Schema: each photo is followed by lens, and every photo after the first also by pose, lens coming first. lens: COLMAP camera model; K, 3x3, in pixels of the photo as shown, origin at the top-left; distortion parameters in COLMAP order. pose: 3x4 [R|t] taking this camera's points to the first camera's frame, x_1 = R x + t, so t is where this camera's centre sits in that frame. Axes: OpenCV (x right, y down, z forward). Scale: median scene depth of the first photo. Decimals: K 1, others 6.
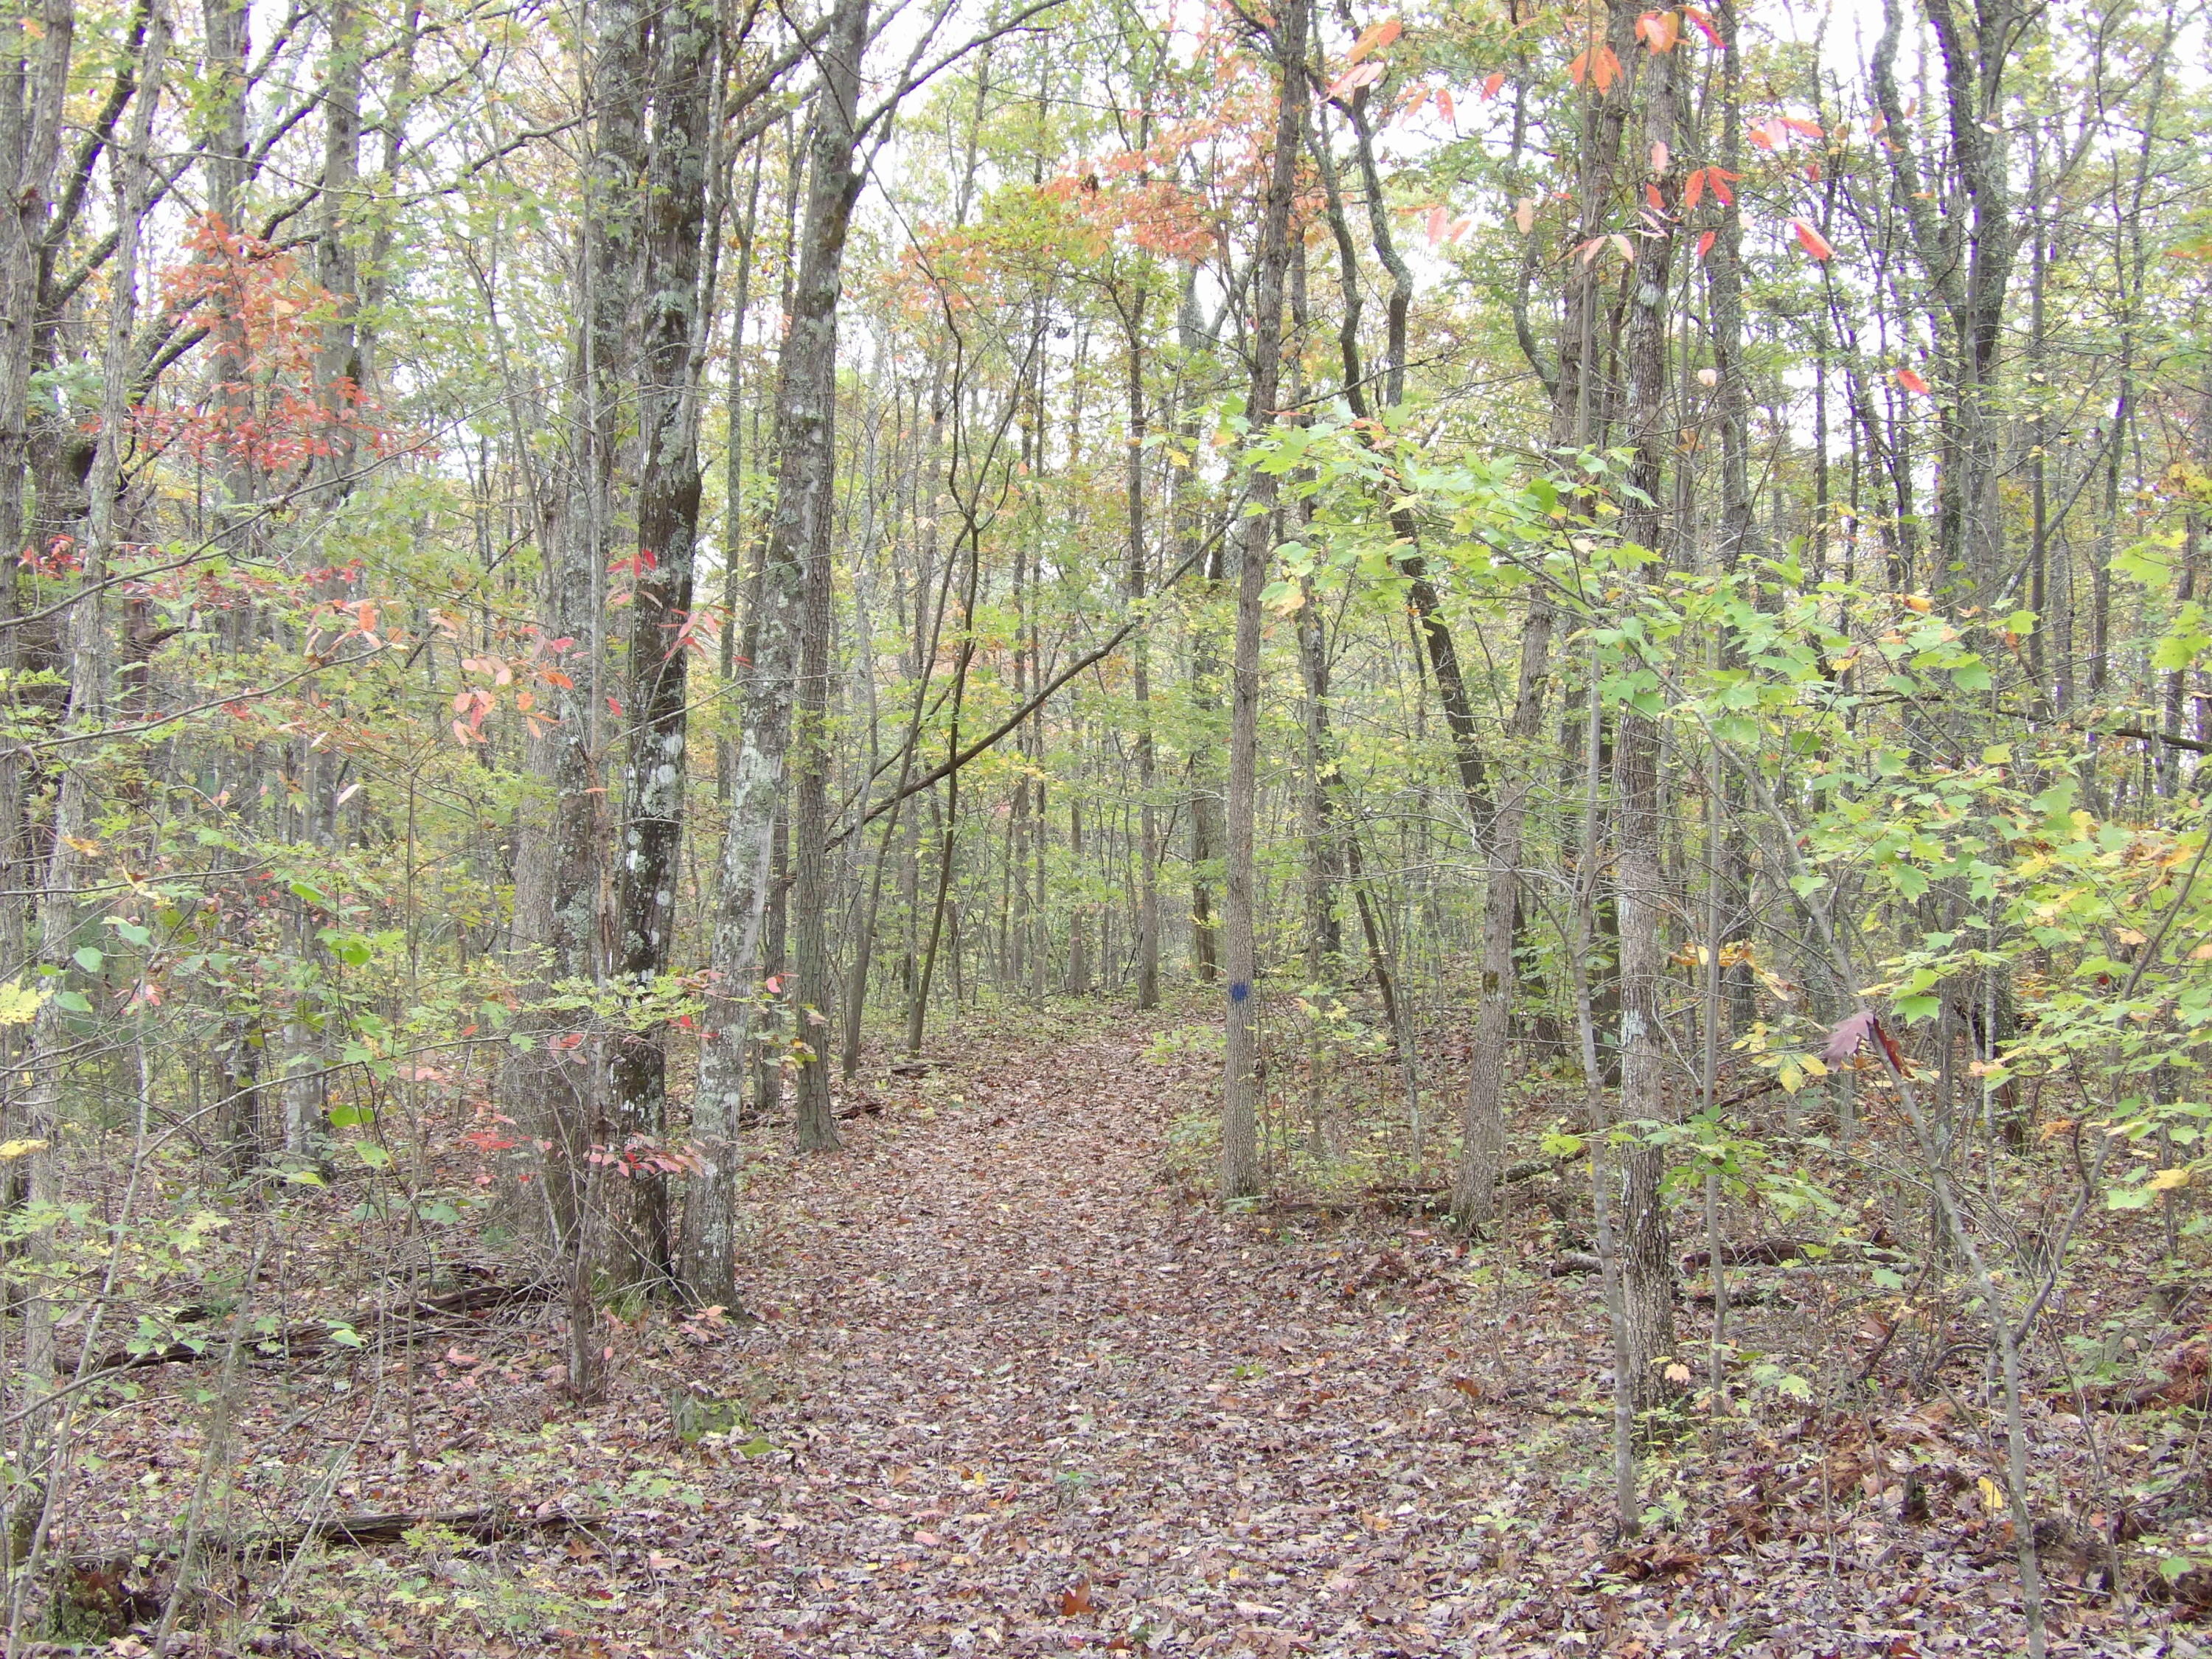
lens RADIAL K [[3417.2, 0, 1104.5], [0, 3417.2, 829.6], [0, 0, 1]] dist [-0.005787, 0.000000]
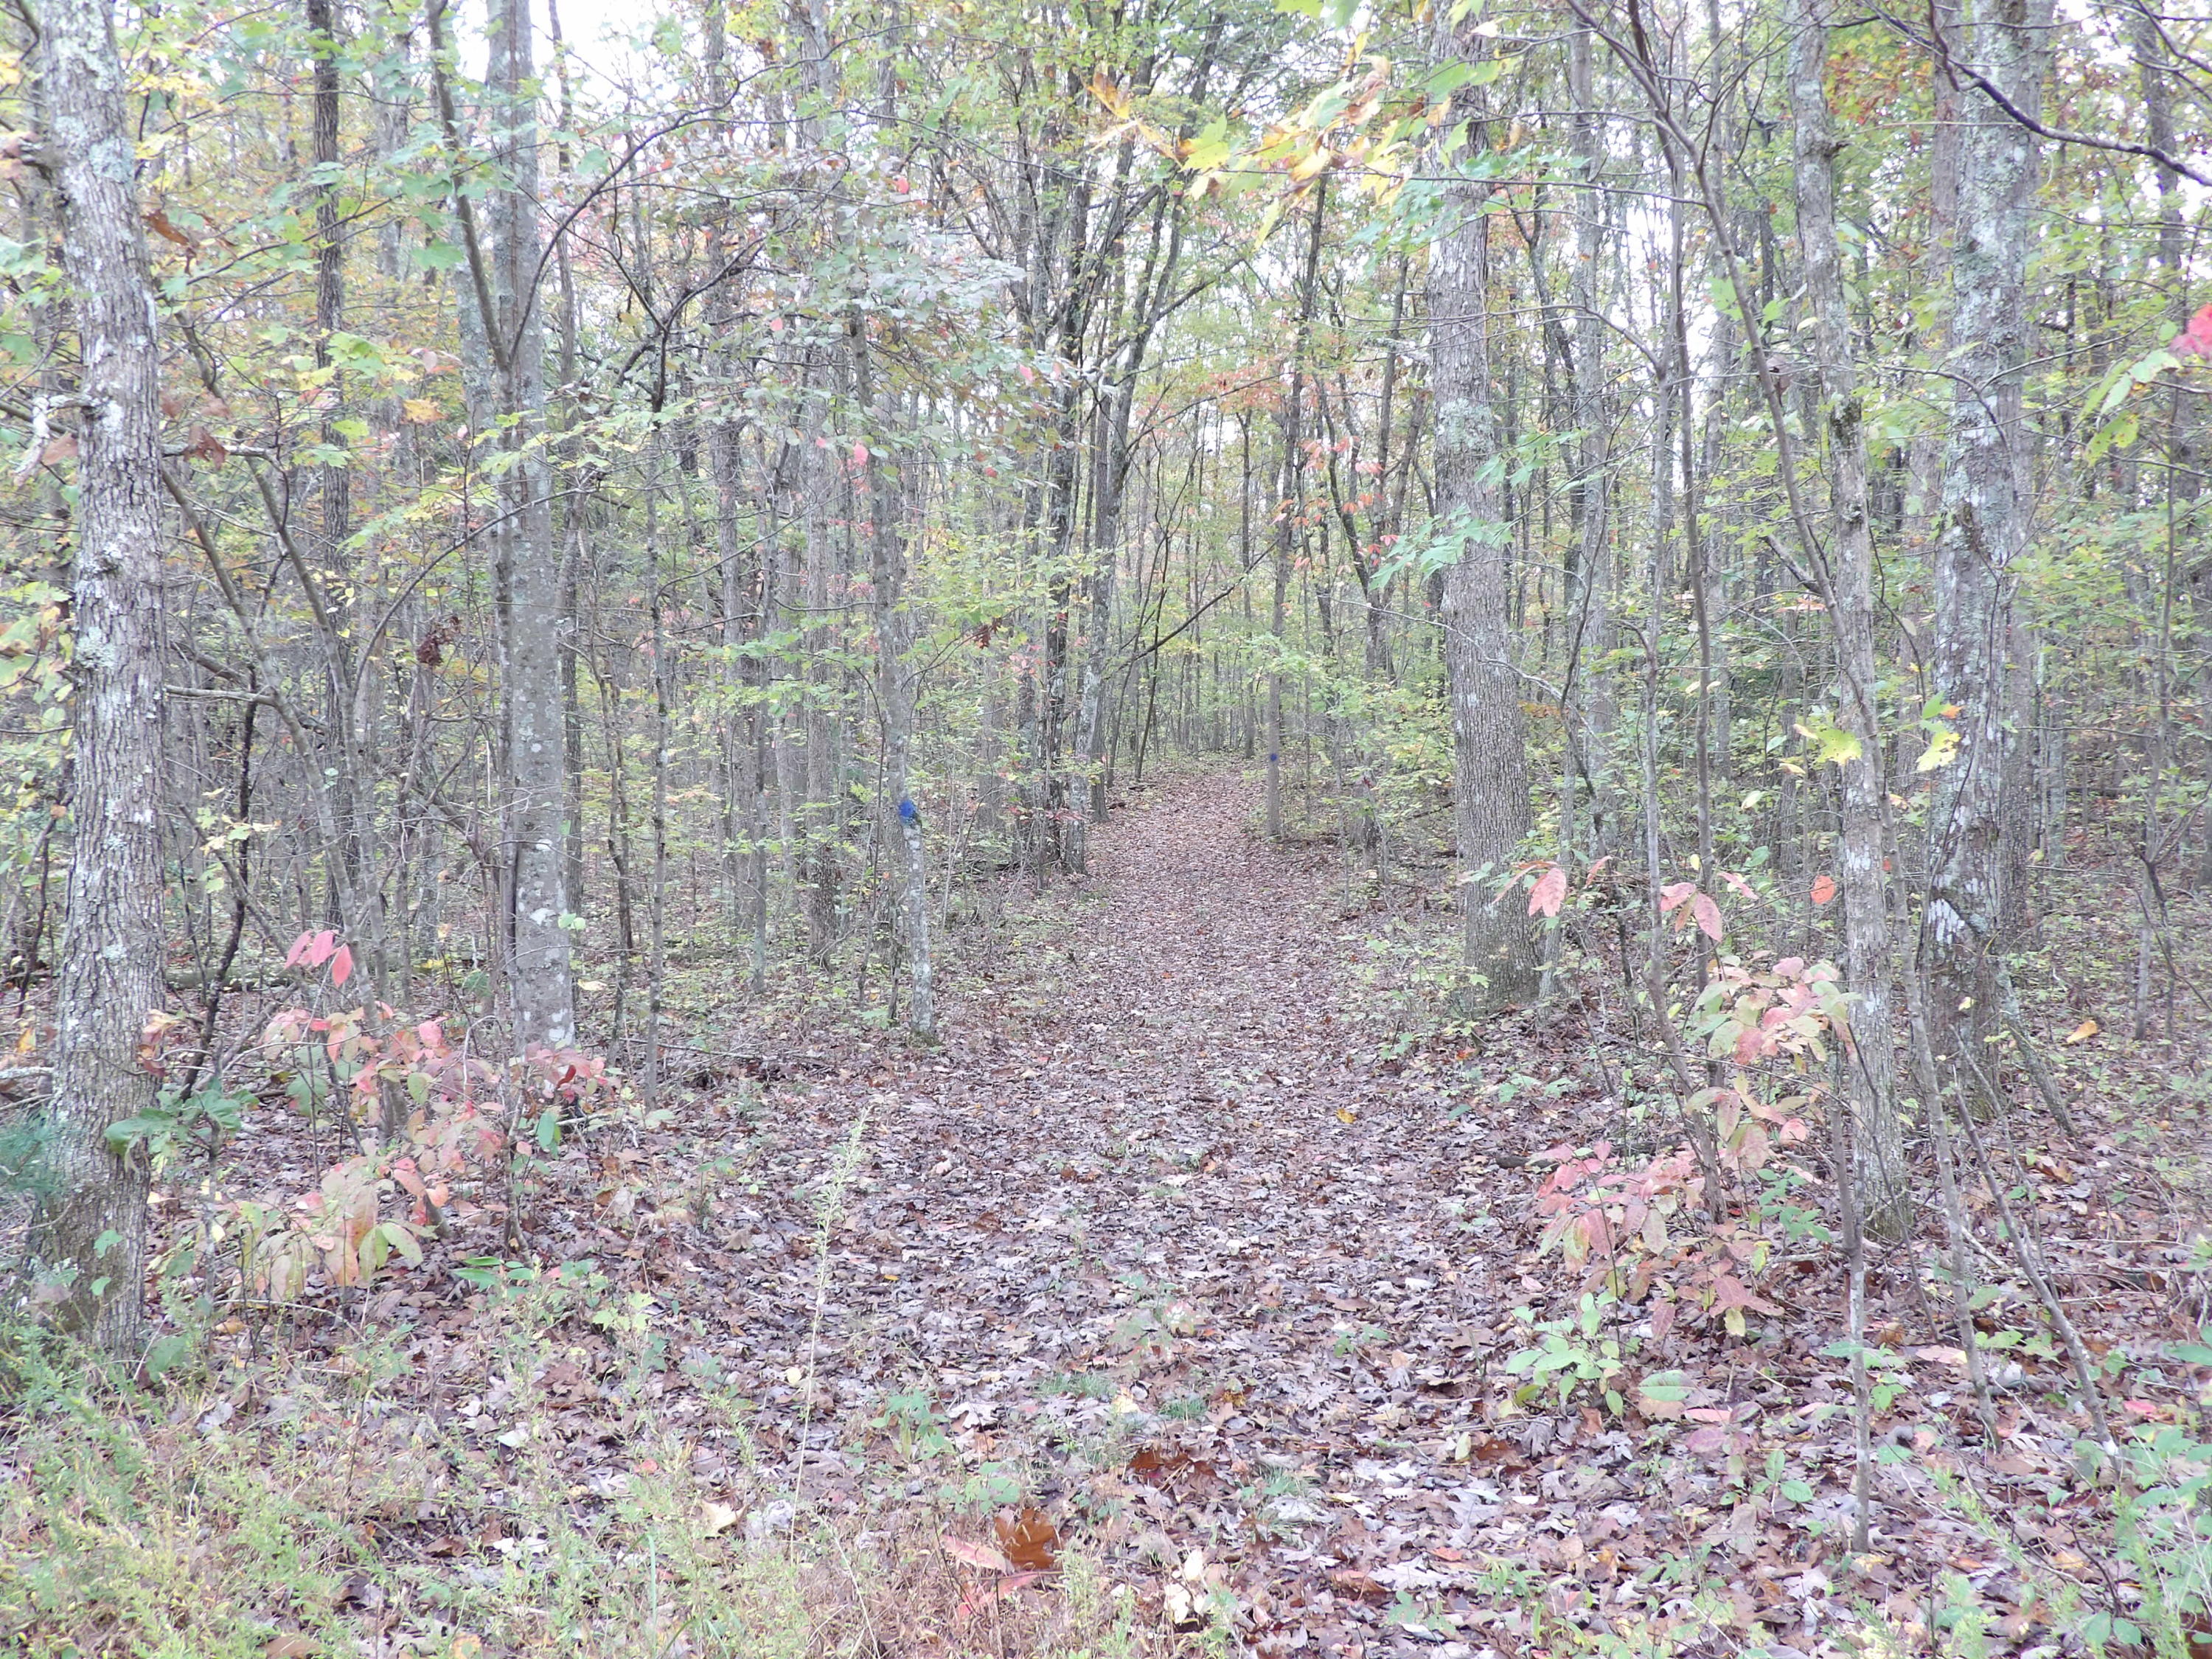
lens RADIAL K [[2228.0, 0, 1105.1], [0, 2228.0, 826.8], [0, 0, 1]] dist [0.009534, 0.000000]
pose [[0.998105, 0.004308, -0.061375, 0.010237], [0.001116, 0.996115, 0.088055, -0.030020], [0.061516, -0.087957, 0.994223, -0.414593]]
